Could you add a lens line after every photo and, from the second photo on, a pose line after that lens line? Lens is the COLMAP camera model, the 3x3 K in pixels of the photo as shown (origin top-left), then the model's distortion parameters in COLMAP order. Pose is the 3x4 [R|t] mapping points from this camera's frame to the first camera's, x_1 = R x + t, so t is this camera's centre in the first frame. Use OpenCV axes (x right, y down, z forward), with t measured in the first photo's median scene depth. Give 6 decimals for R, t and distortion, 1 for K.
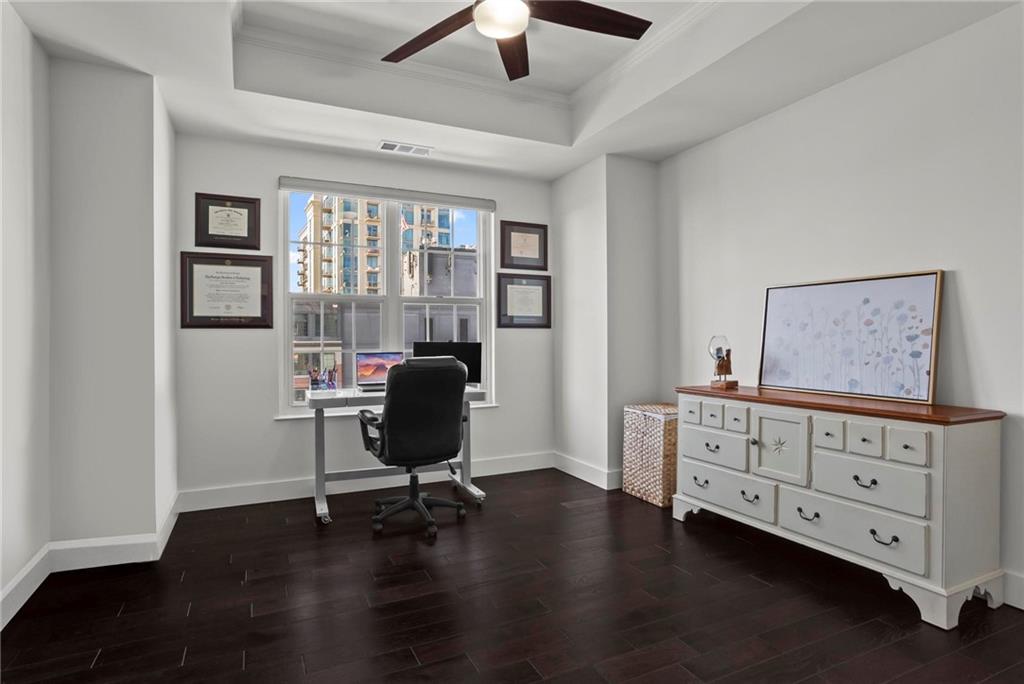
lens RADIAL K [[532.4, 0, 472.1], [0, 532.4, 343.8], [0, 0, 1]] dist [0.005028, 0.003050]
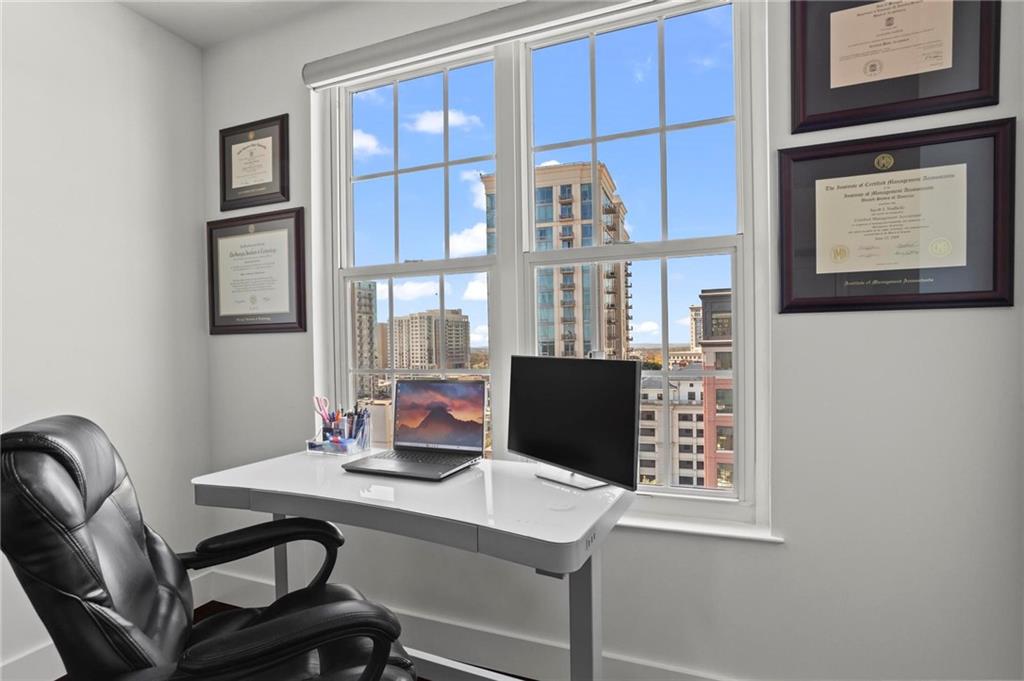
lens RADIAL K [[526.7, 0, 514.3], [0, 526.7, 346.5], [0, 0, 1]] dist [-0.014151, 0.017737]
pose [[0.710455, -0.002907, -0.703737, 0.186846], [0.010383, 0.999926, 0.006353, -0.013826], [0.703666, -0.011820, 0.710433, 0.735475]]
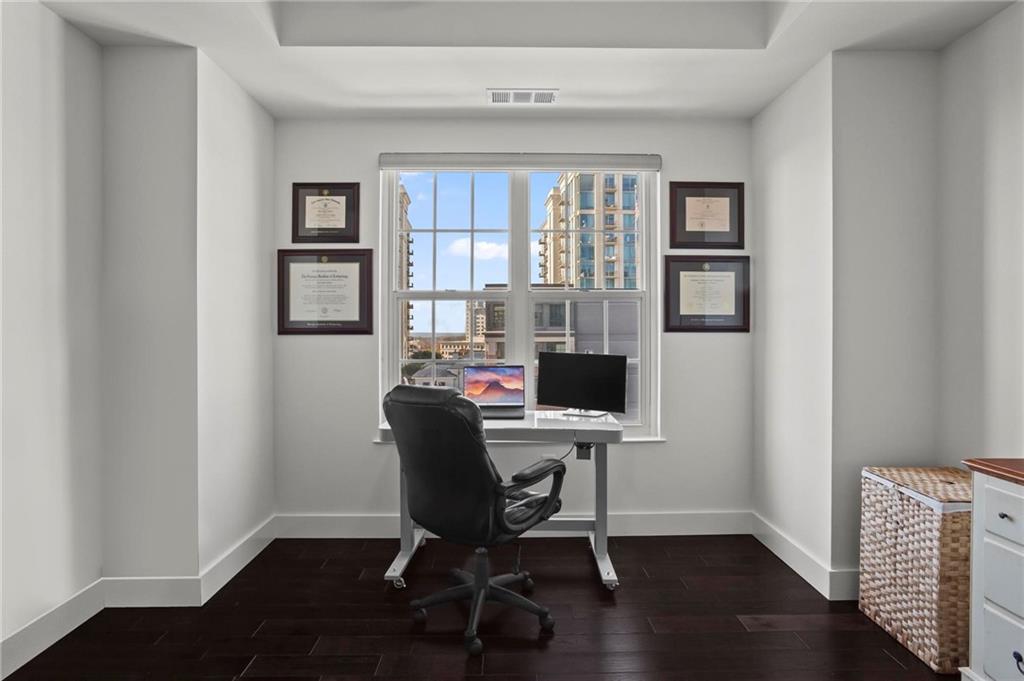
lens RADIAL K [[526.7, 0, 503.9], [0, 526.7, 334.3], [0, 0, 1]] dist [-0.014151, 0.017737]
pose [[0.925014, 0.006614, -0.379877, 0.134268], [-0.004938, 0.999973, 0.005387, -0.033808], [0.379902, -0.003108, 0.925021, 0.297846]]
